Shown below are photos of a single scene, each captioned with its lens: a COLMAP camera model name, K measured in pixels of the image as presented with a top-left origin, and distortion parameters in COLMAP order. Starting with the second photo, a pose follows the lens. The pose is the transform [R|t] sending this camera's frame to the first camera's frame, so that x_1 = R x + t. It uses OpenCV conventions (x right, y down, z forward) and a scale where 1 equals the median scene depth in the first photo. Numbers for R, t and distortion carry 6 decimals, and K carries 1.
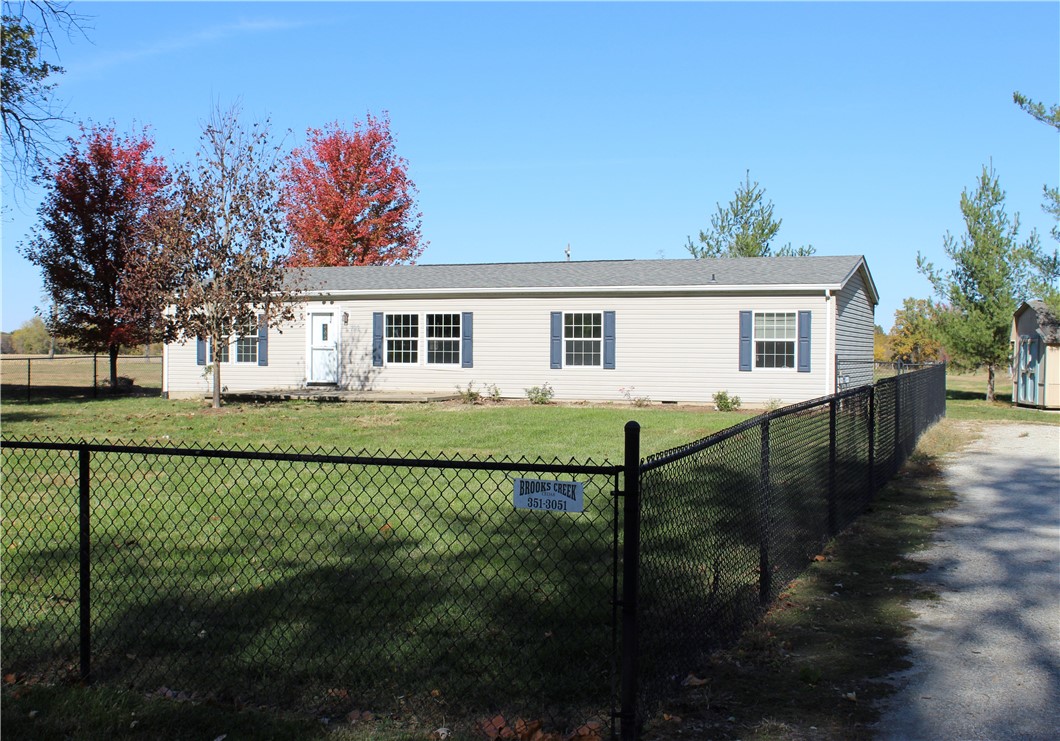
lens RADIAL K [[1269.8, 0, 531.1], [0, 1269.8, 373.4], [0, 0, 1]] dist [-0.148150, 0.000000]
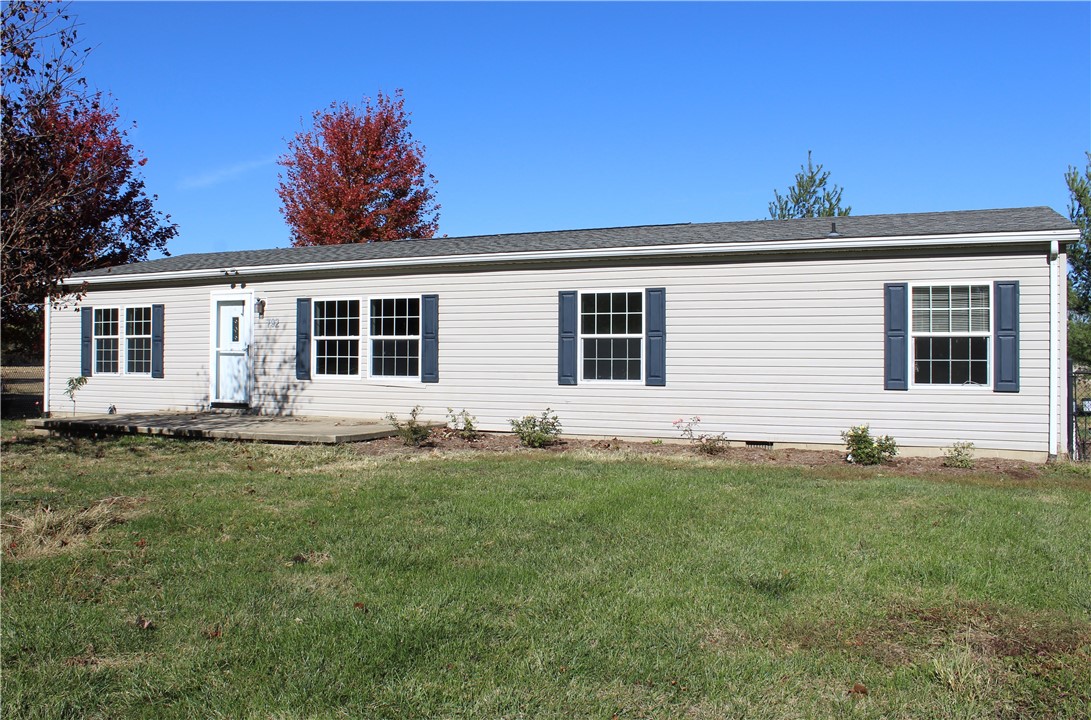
lens RADIAL K [[889.9, 0, 540.3], [0, 889.9, 352.4], [0, 0, 1]] dist [-0.136400, 0.055717]
pose [[0.998191, -0.000953, -0.060111, 0.031285], [-0.000773, 0.999588, -0.028680, -0.006784], [0.060114, 0.028675, 0.997780, 0.557153]]
